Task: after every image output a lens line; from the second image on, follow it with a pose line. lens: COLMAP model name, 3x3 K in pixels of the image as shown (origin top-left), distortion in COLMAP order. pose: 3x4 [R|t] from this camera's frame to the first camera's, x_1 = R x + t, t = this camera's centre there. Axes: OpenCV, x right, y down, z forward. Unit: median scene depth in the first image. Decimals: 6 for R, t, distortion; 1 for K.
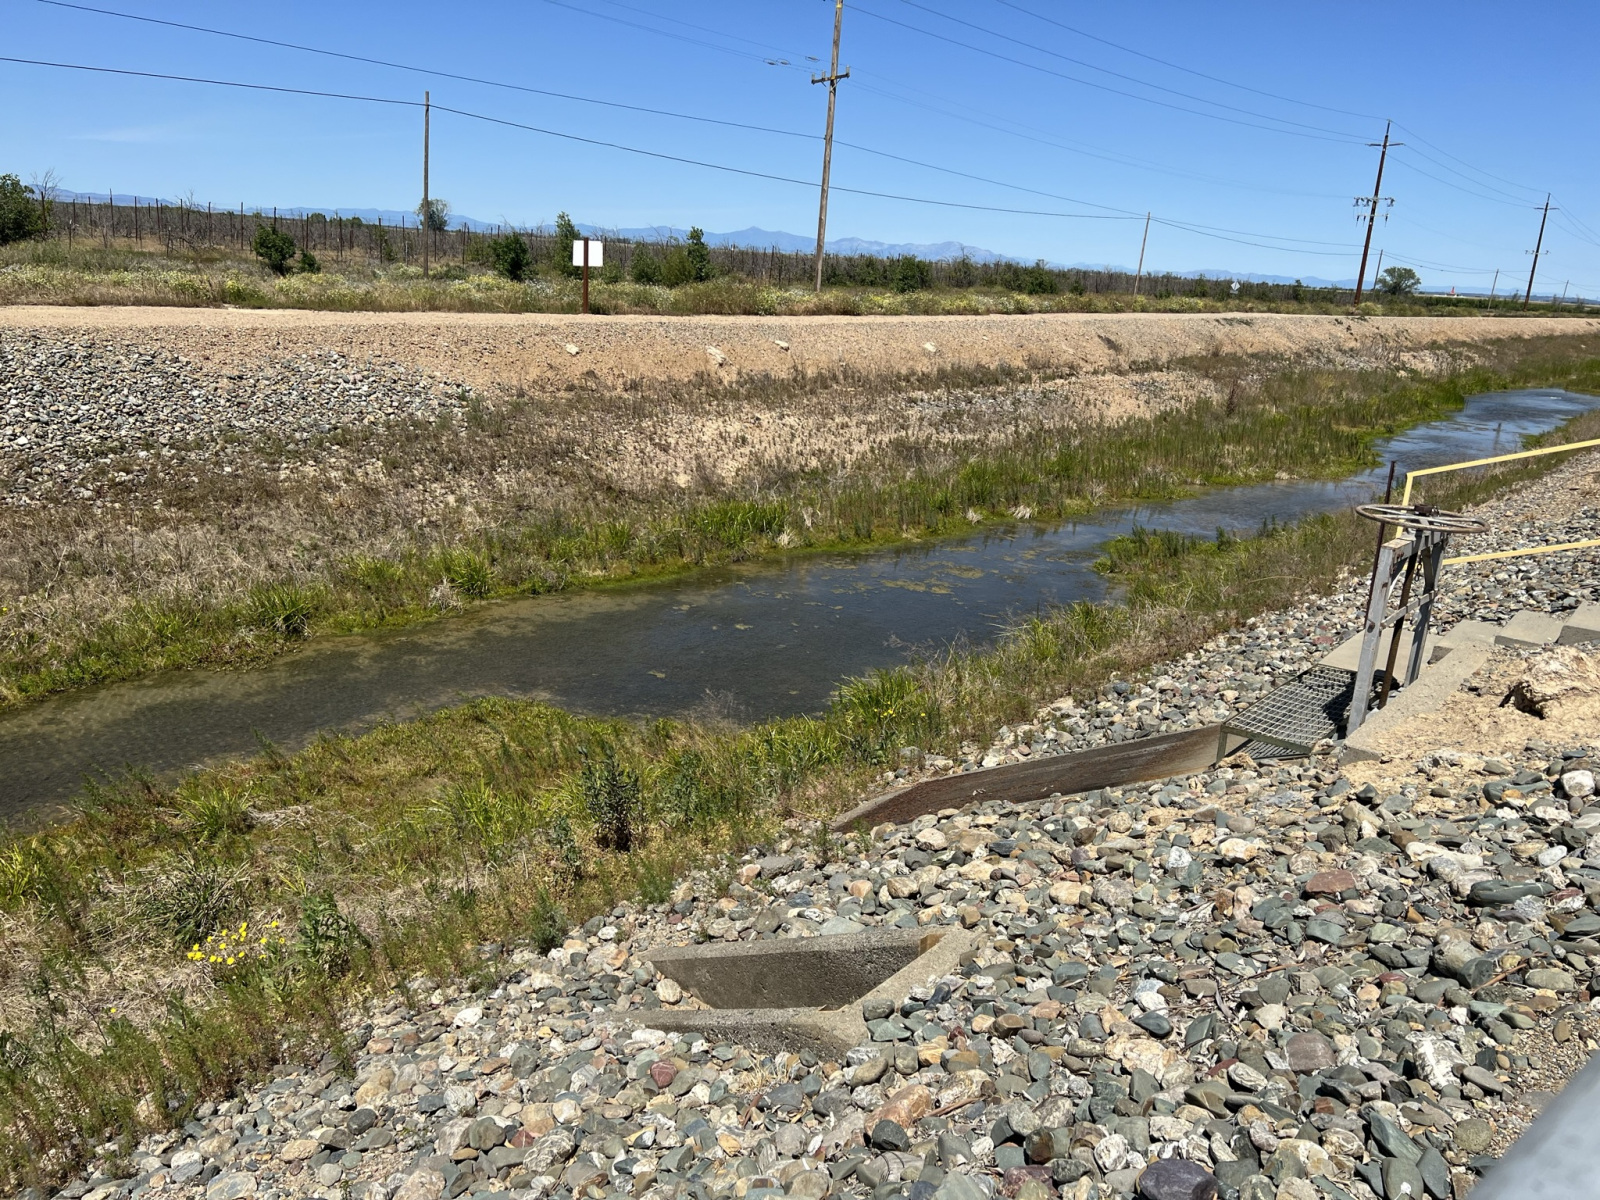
lens RADIAL K [[1202.3, 0, 799.0], [0, 1202.3, 587.4], [0, 0, 1]] dist [0.072476, -0.081702]
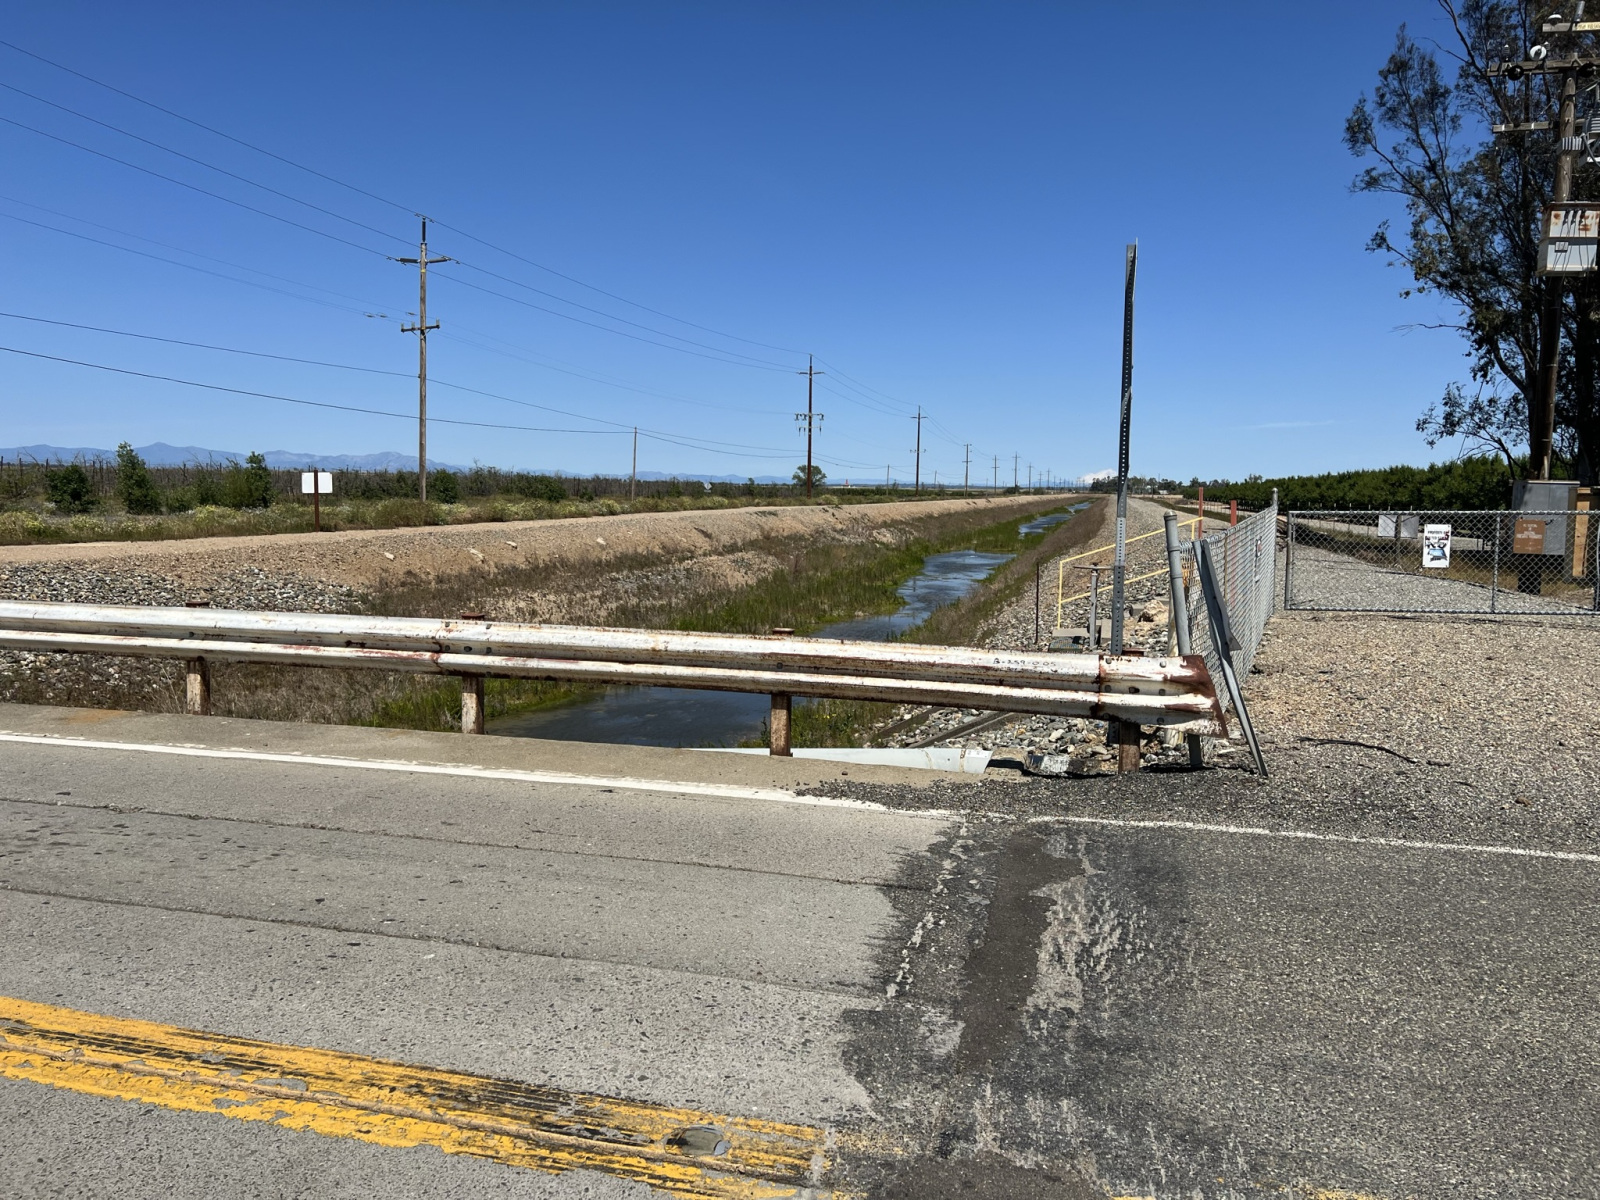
lens RADIAL K [[1202.3, 0, 799.0], [0, 1202.3, 587.4], [0, 0, 1]] dist [0.072476, -0.081702]
pose [[0.903235, -0.079052, 0.421803, -1.072557], [0.146846, 0.980488, -0.130692, 0.210439], [-0.403241, 0.179985, 0.897219, -1.010256]]
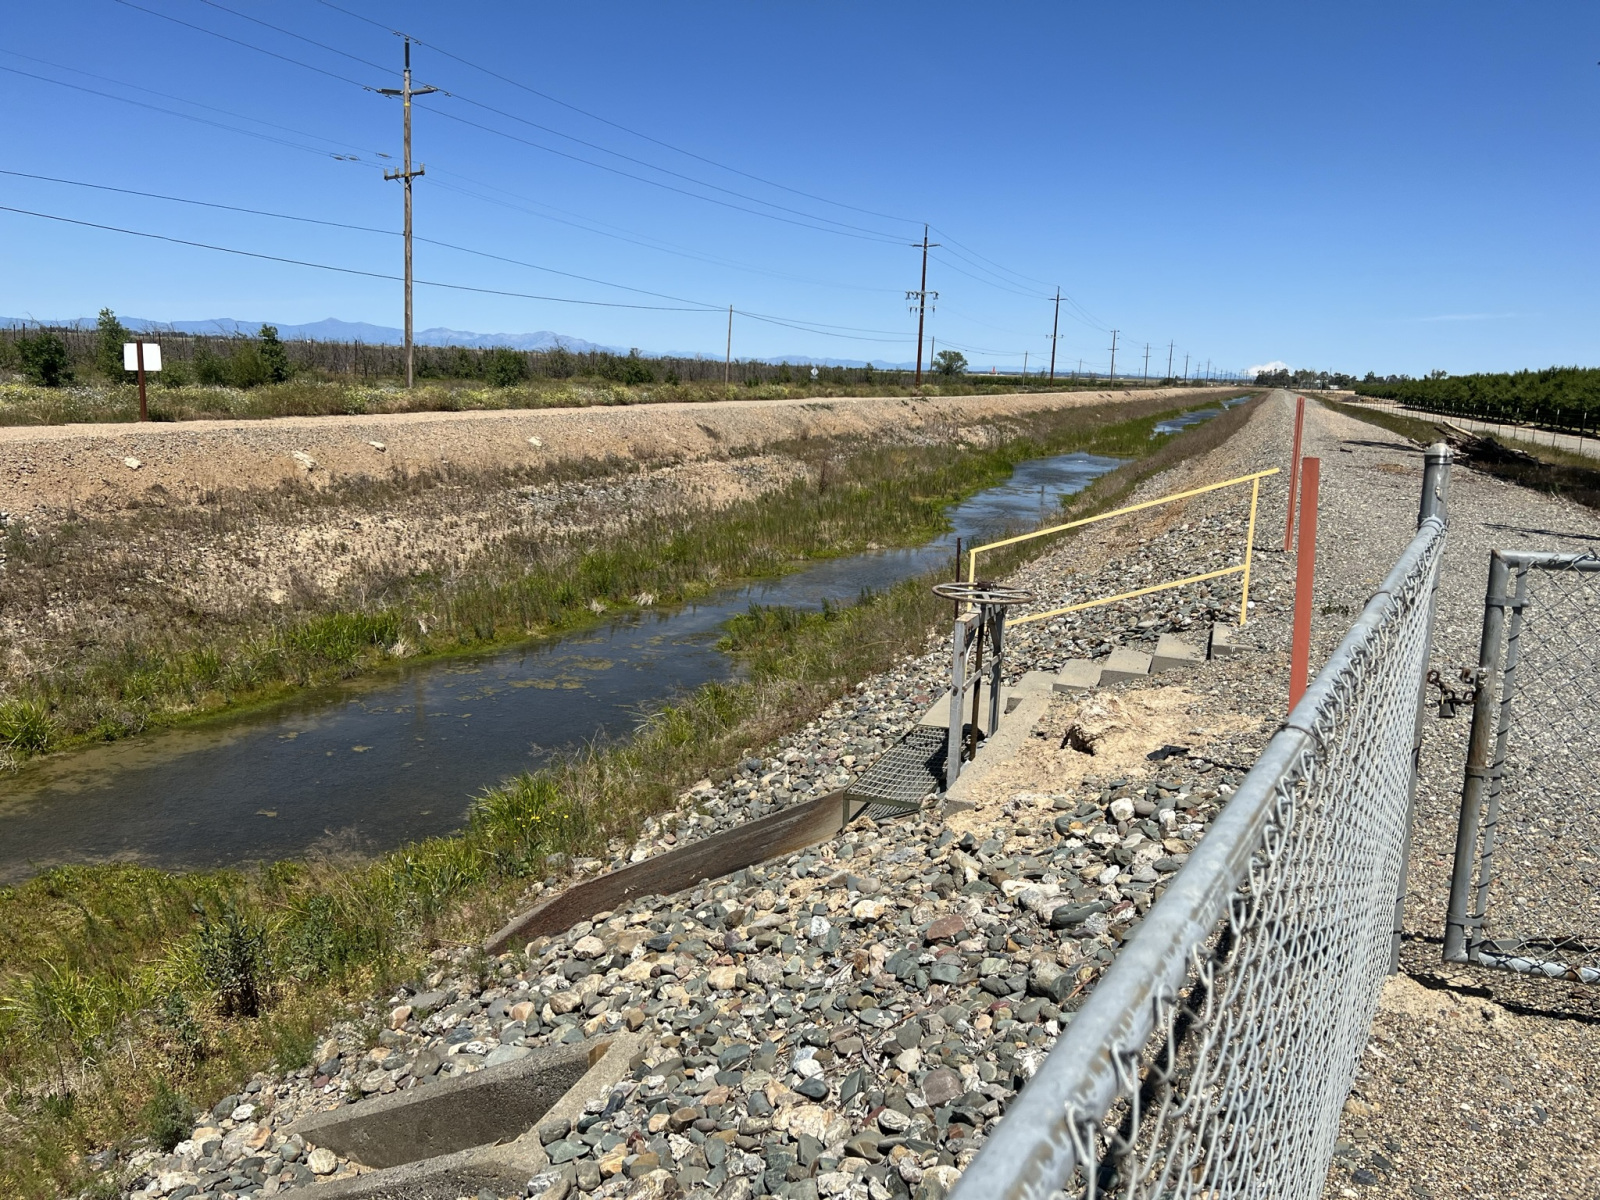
lens RADIAL K [[1202.3, 0, 799.0], [0, 1202.3, 587.4], [0, 0, 1]] dist [0.072476, -0.081702]
pose [[0.948059, -0.079973, 0.307879, -0.010086], [0.101160, 0.993433, -0.053457, -0.015710], [-0.301582, 0.081825, 0.949923, -0.035431]]
